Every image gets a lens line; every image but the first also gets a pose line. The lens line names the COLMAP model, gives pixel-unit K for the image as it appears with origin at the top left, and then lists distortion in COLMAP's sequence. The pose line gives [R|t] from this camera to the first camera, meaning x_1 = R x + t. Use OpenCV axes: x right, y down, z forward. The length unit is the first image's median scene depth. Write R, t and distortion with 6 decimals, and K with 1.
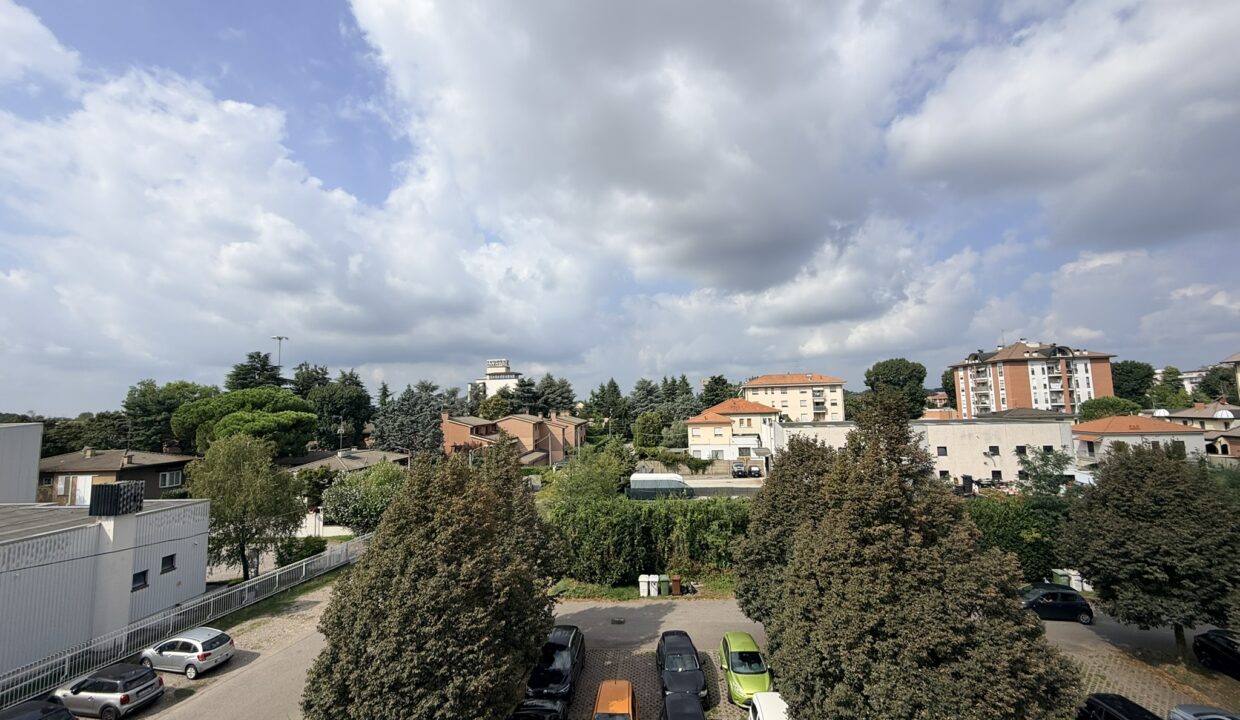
lens RADIAL K [[494.6, 0, 618.5], [0, 494.6, 357.6], [0, 0, 1]] dist [0.000486, 0.000281]
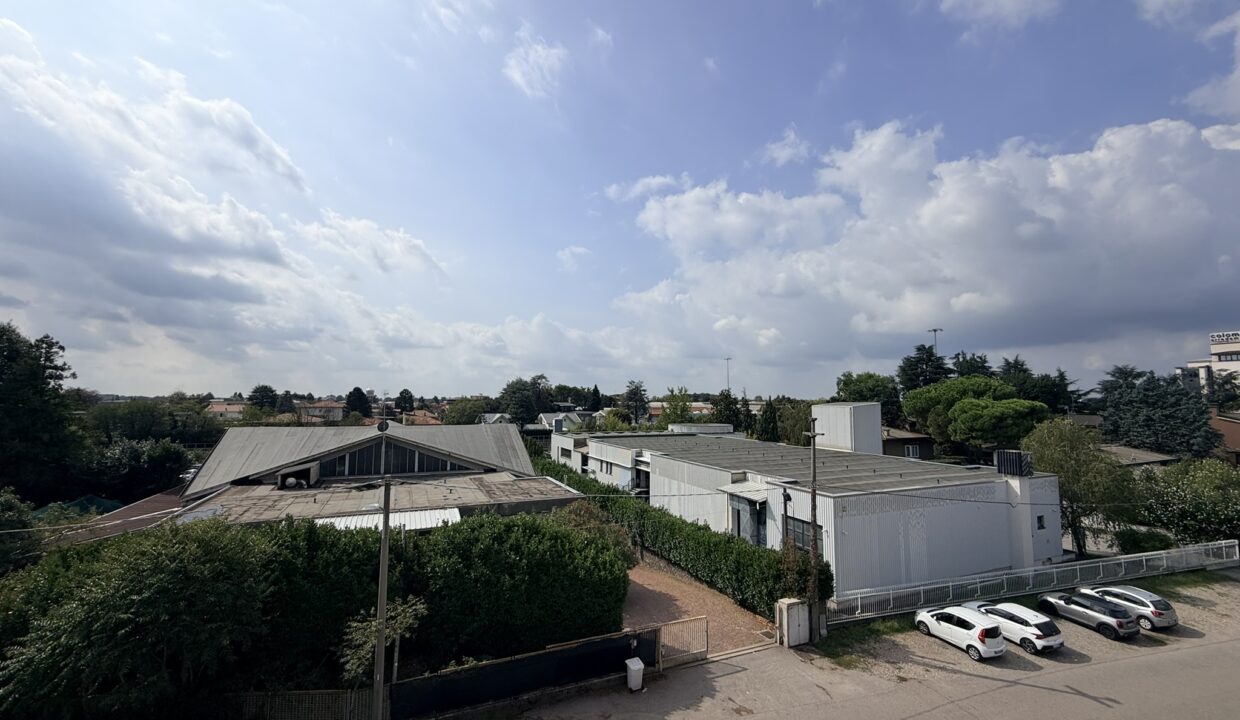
lens RADIAL K [[494.6, 0, 618.5], [0, 494.6, 357.6], [0, 0, 1]] dist [0.000486, 0.000281]
pose [[0.471969, -0.046448, -0.880391, -0.120600], [0.067533, 0.997582, -0.016427, -0.015600], [0.879025, -0.051702, 0.473964, -0.185588]]
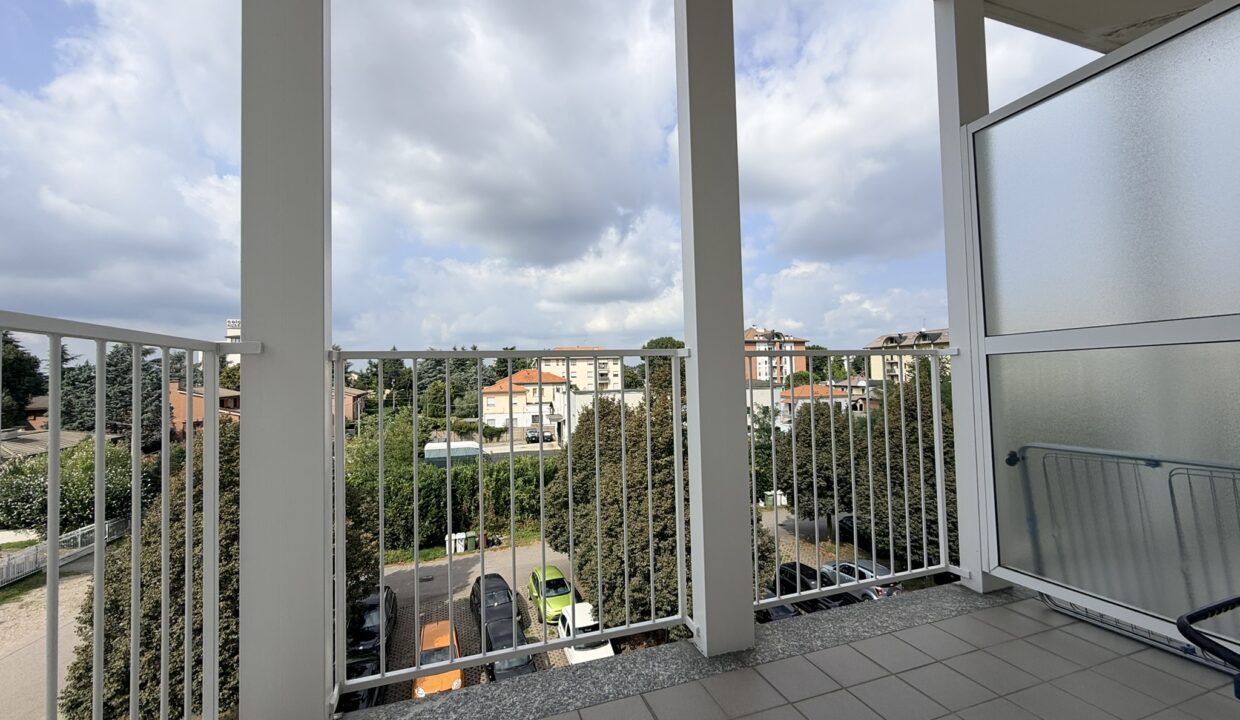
lens RADIAL K [[494.6, 0, 618.5], [0, 494.6, 357.6], [0, 0, 1]] dist [0.000486, 0.000281]
pose [[0.911889, 0.021871, 0.409853, -0.025861], [-0.044507, 0.997960, 0.045771, 0.004396], [-0.408016, -0.059979, 0.911002, -0.025358]]
